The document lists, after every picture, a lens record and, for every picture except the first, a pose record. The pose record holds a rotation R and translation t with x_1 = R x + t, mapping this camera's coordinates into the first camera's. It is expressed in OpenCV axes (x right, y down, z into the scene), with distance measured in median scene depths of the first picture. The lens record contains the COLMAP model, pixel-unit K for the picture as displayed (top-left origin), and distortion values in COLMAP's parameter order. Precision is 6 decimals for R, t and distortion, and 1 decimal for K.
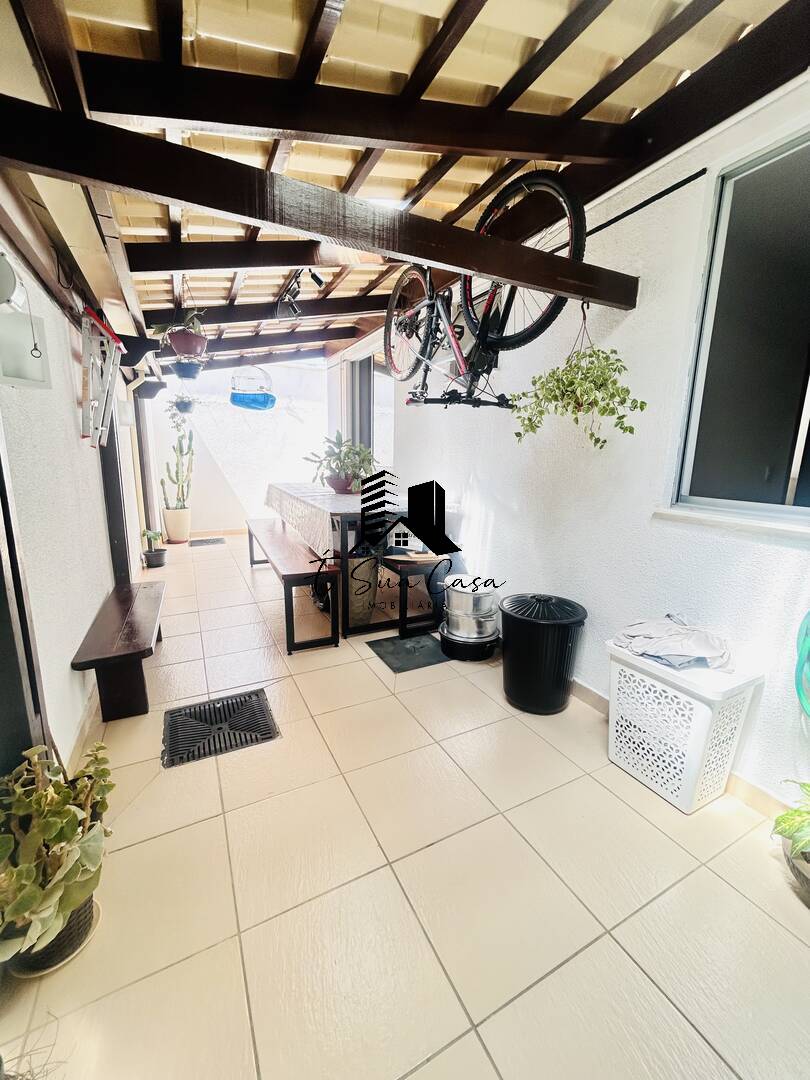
lens RADIAL K [[438.3, 0, 405.0], [0, 438.3, 540.0], [0, 0, 1]] dist [0.002021, 0.000454]
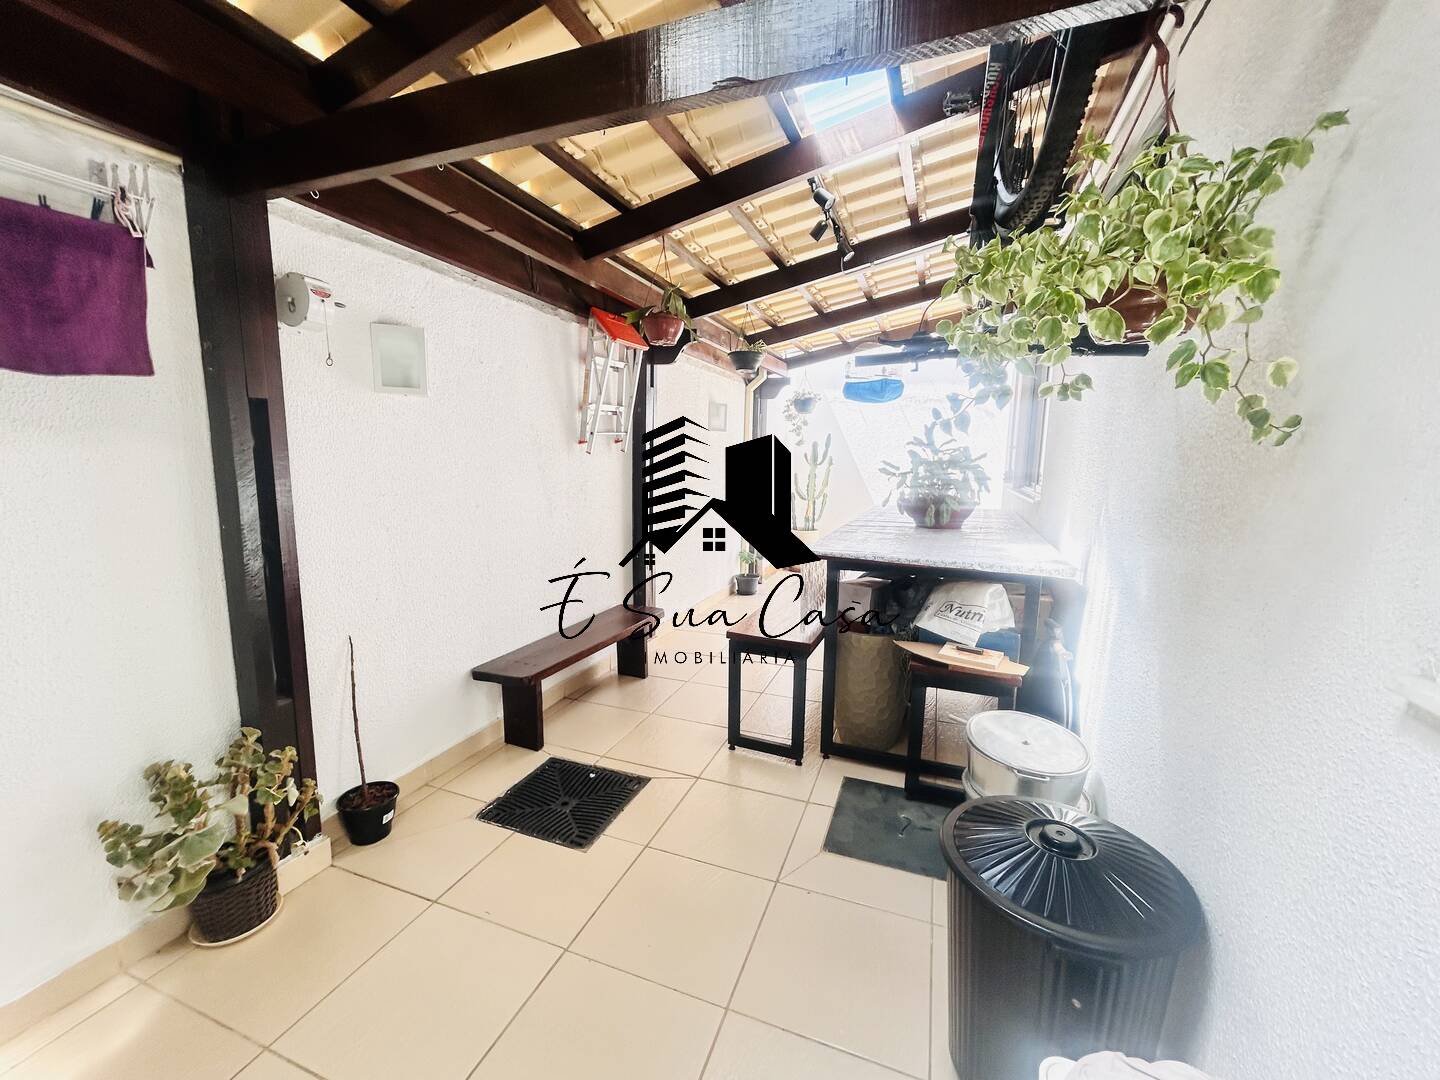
lens RADIAL K [[584.4, 0, 719.2], [0, 584.4, 538.9], [0, 0, 1]] dist [0.002021, 0.000454]
pose [[0.672649, 0.101763, -0.732931, 0.346268], [-0.152271, 0.988336, -0.002523, -0.056939], [0.724125, 0.113301, 0.680299, 0.307730]]
